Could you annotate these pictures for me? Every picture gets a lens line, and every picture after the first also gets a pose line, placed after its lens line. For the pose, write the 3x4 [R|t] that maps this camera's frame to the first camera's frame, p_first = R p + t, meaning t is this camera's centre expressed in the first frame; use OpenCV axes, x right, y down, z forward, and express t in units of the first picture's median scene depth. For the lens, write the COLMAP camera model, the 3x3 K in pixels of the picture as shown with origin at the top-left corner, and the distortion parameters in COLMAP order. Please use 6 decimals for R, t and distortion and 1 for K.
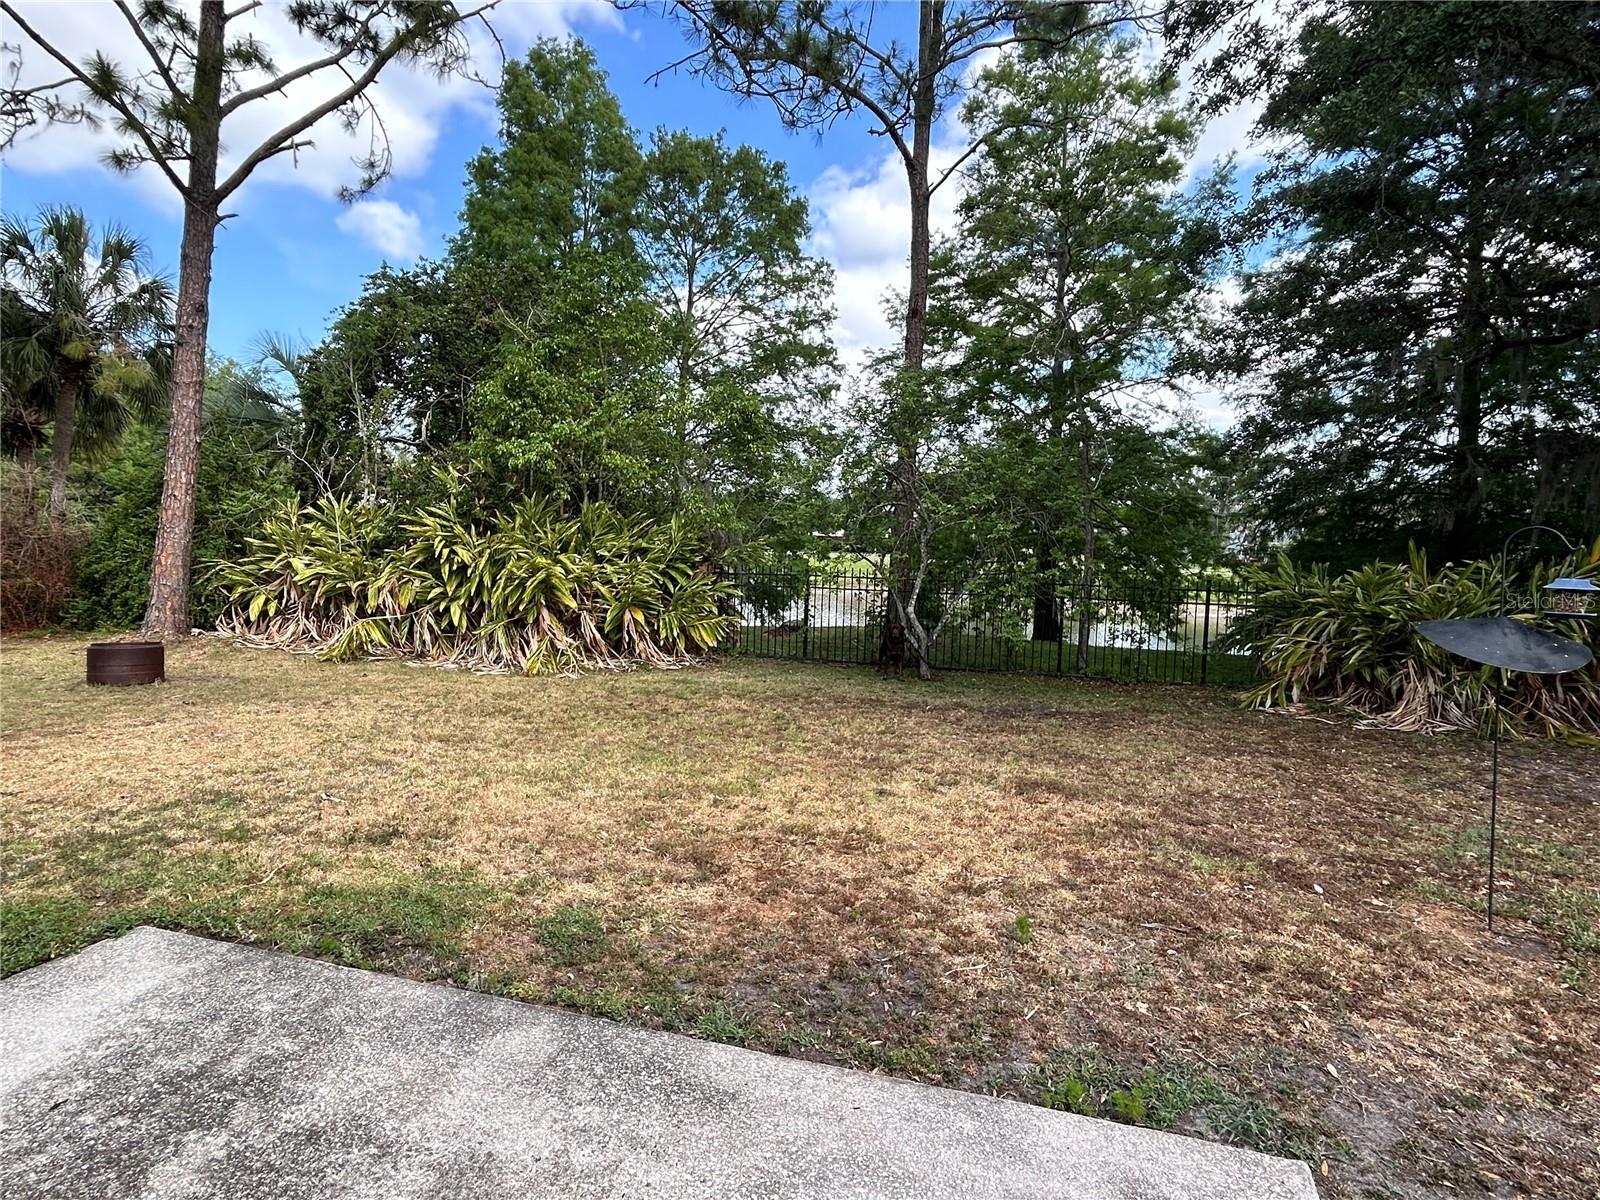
lens RADIAL K [[884.0, 0, 798.8], [0, 884.0, 605.3], [0, 0, 1]] dist [-0.003483, -0.001009]
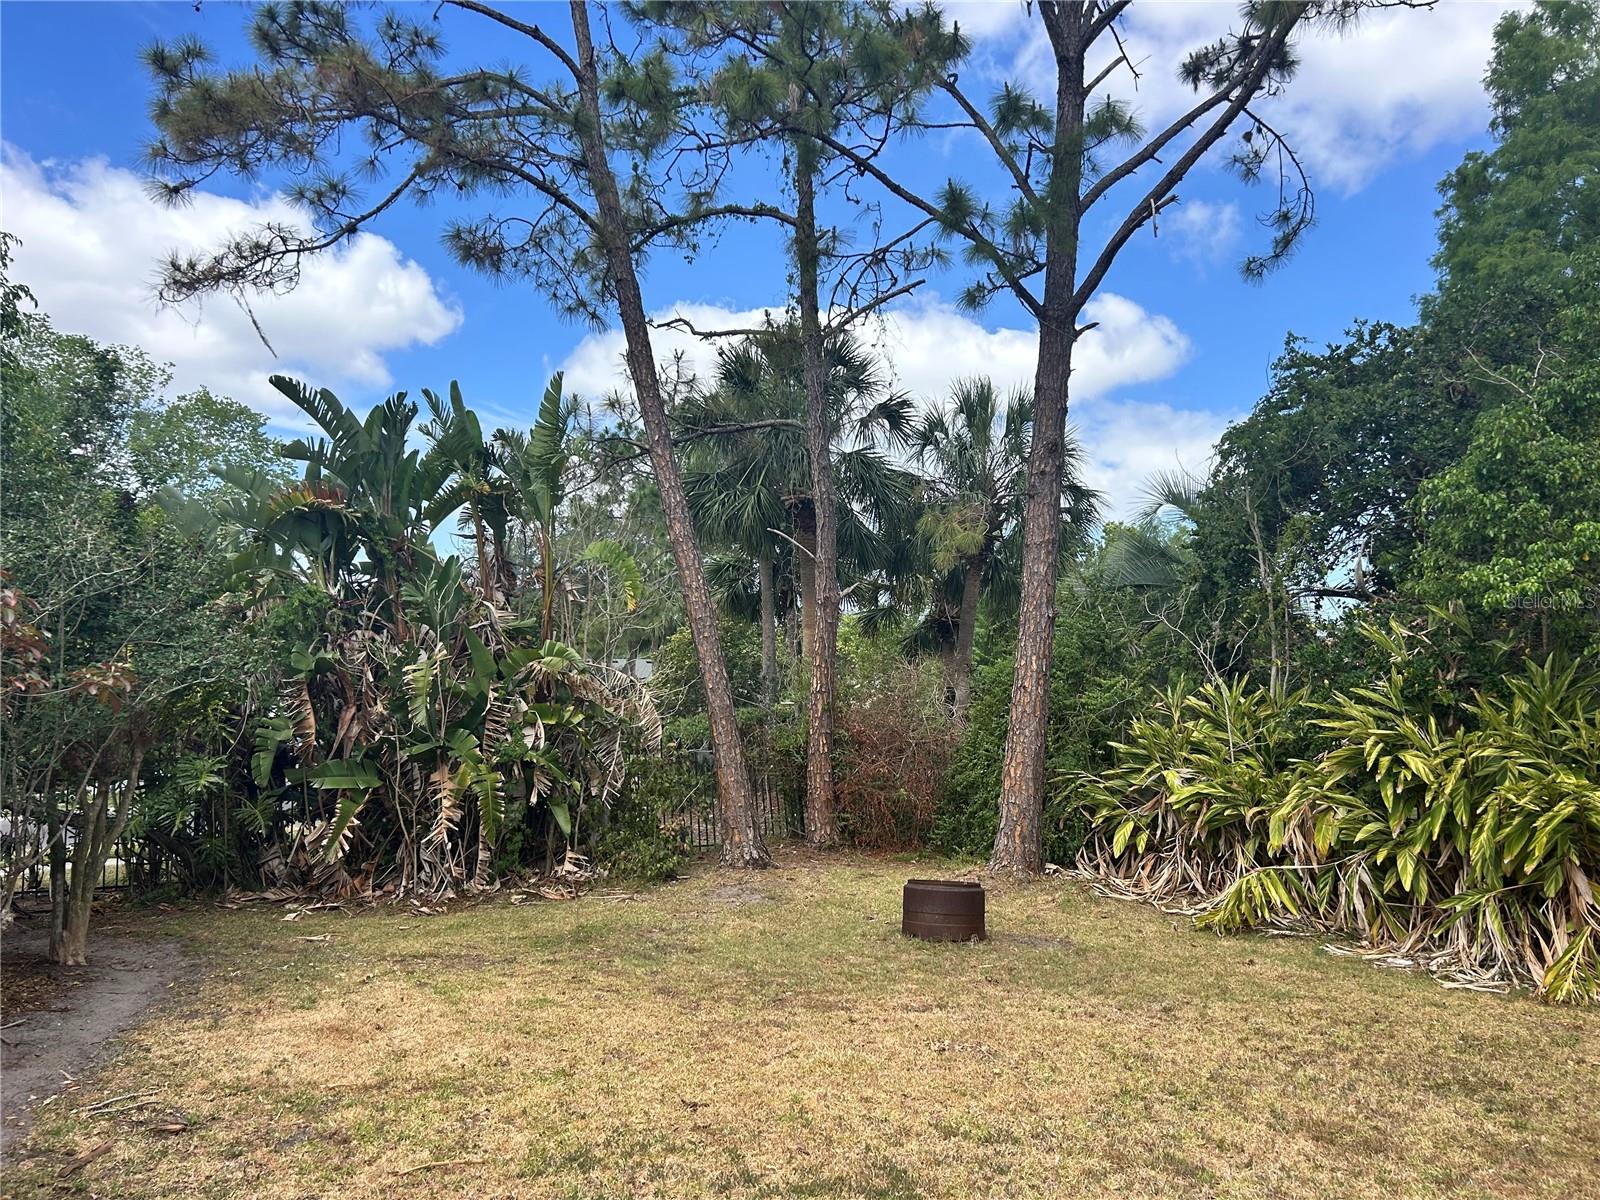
lens RADIAL K [[1199.6, 0, 790.9], [0, 1199.6, 609.6], [0, 0, 1]] dist [0.015743, -0.026434]
pose [[0.630124, -0.093648, -0.770827, -0.018092], [-0.047527, 0.986188, -0.158665, -0.014449], [0.775039, 0.136614, 0.616970, 0.174372]]
